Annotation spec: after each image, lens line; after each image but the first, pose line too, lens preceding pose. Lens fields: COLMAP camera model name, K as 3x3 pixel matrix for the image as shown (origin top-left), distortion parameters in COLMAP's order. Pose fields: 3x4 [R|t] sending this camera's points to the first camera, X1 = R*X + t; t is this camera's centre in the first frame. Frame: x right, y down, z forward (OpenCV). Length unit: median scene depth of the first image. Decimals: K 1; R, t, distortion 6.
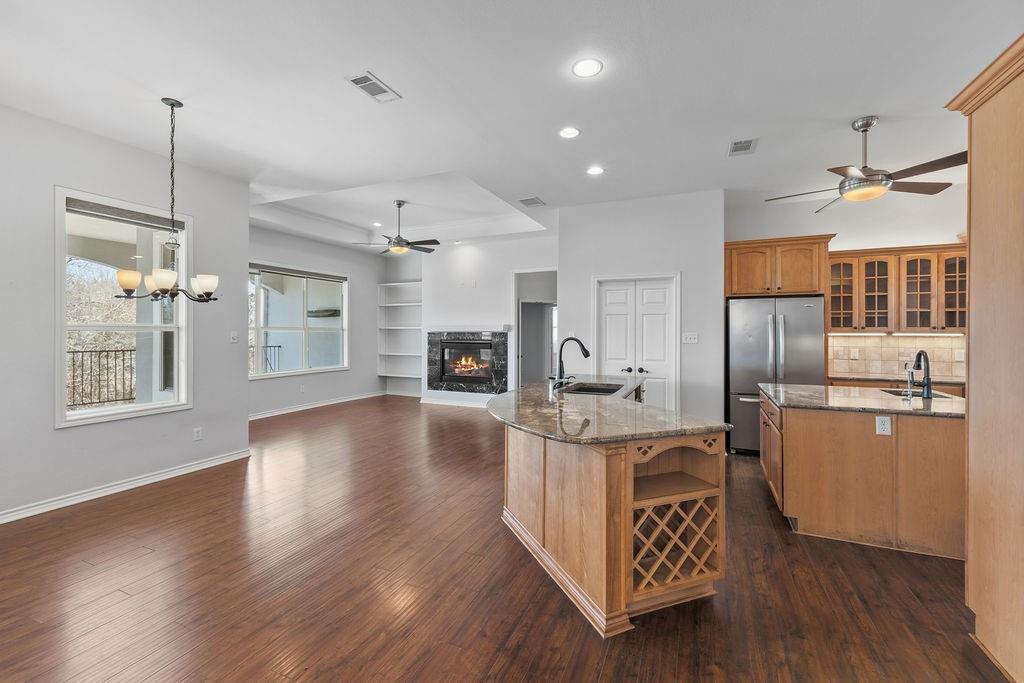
lens RADIAL K [[434.0, 0, 508.4], [0, 434.0, 331.1], [0, 0, 1]] dist [0.006108, -0.000470]
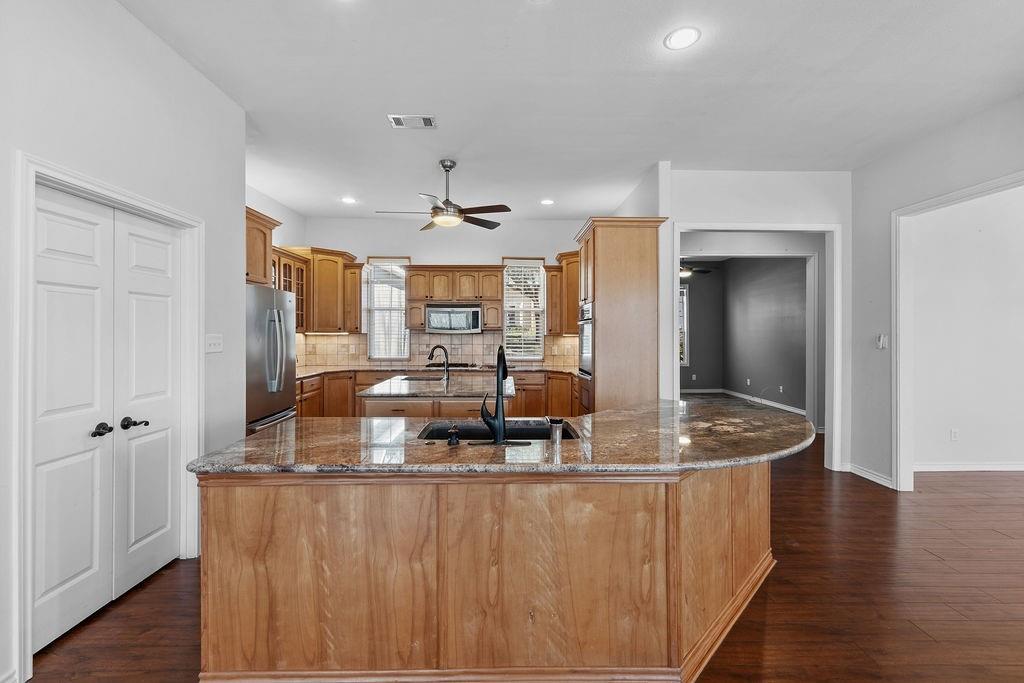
lens RADIAL K [[434.0, 0, 512.1], [0, 434.0, 331.3], [0, 0, 1]] dist [0.006108, -0.000470]
pose [[-0.425232, -0.003536, 0.905077, -0.235107], [-0.005914, 0.999982, 0.001129, -0.002260], [-0.905065, -0.004873, -0.425246, 0.830011]]
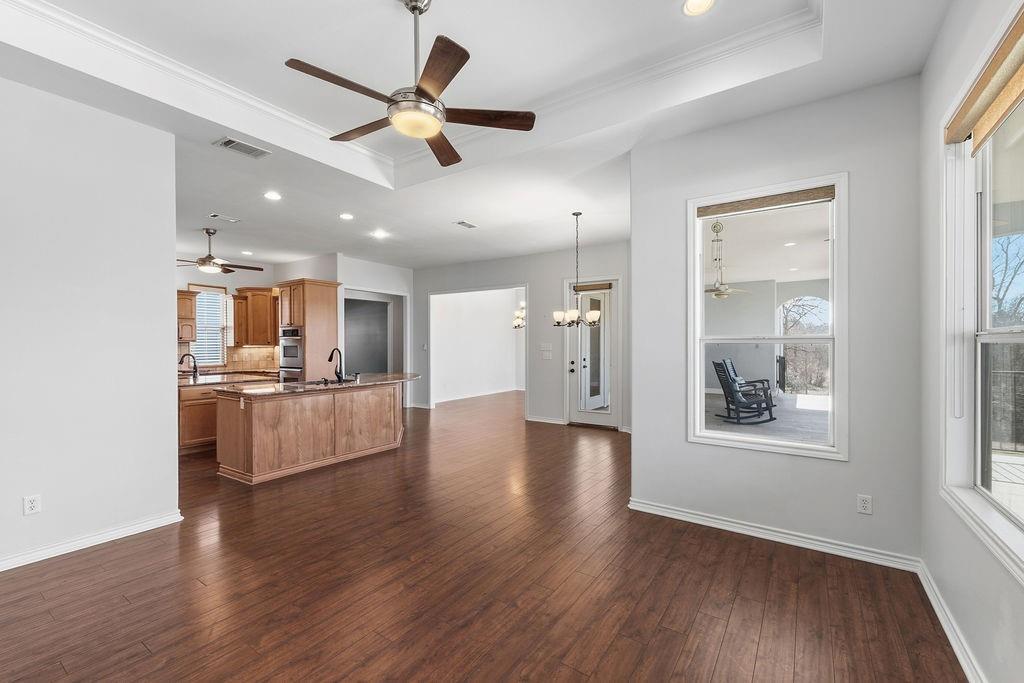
lens RADIAL K [[434.0, 0, 517.2], [0, 434.0, 342.5], [0, 0, 1]] dist [0.006108, -0.000470]
pose [[-0.987624, 0.000507, 0.156842, -0.464744], [-0.000002, 0.999995, -0.003248, 0.000103], [-0.156843, -0.003208, -0.987618, 1.602476]]
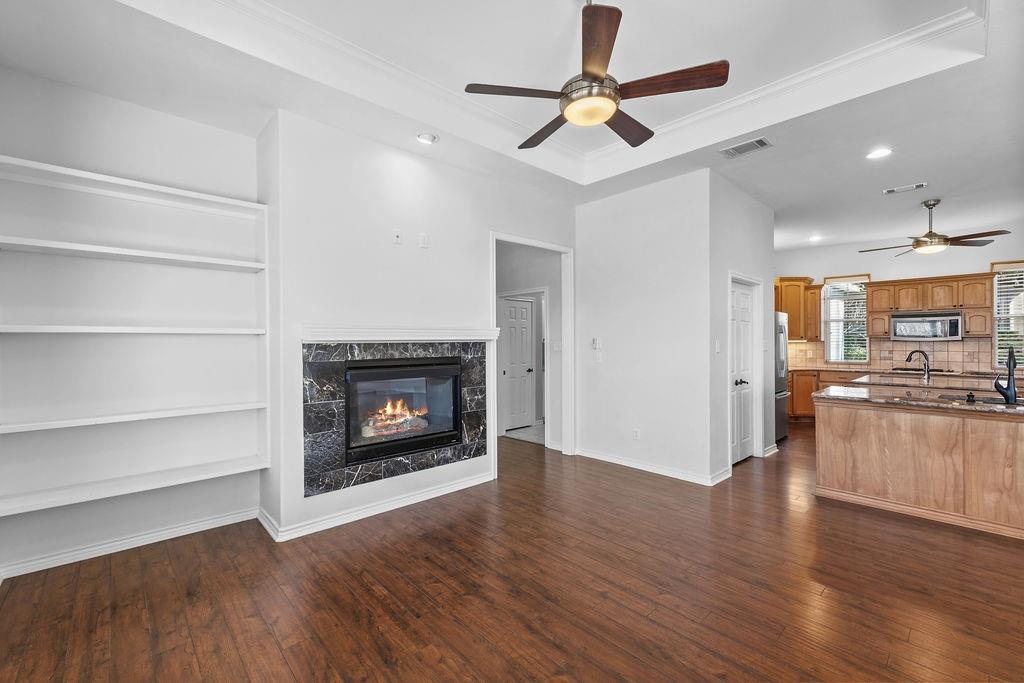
lens RADIAL K [[434.0, 0, 507.5], [0, 434.0, 341.2], [0, 0, 1]] dist [0.006108, -0.000470]
pose [[0.385956, -0.004953, 0.922504, -0.718995], [0.001105, 0.999987, 0.004906, -0.000842], [-0.922517, -0.000874, 0.385956, 1.088156]]
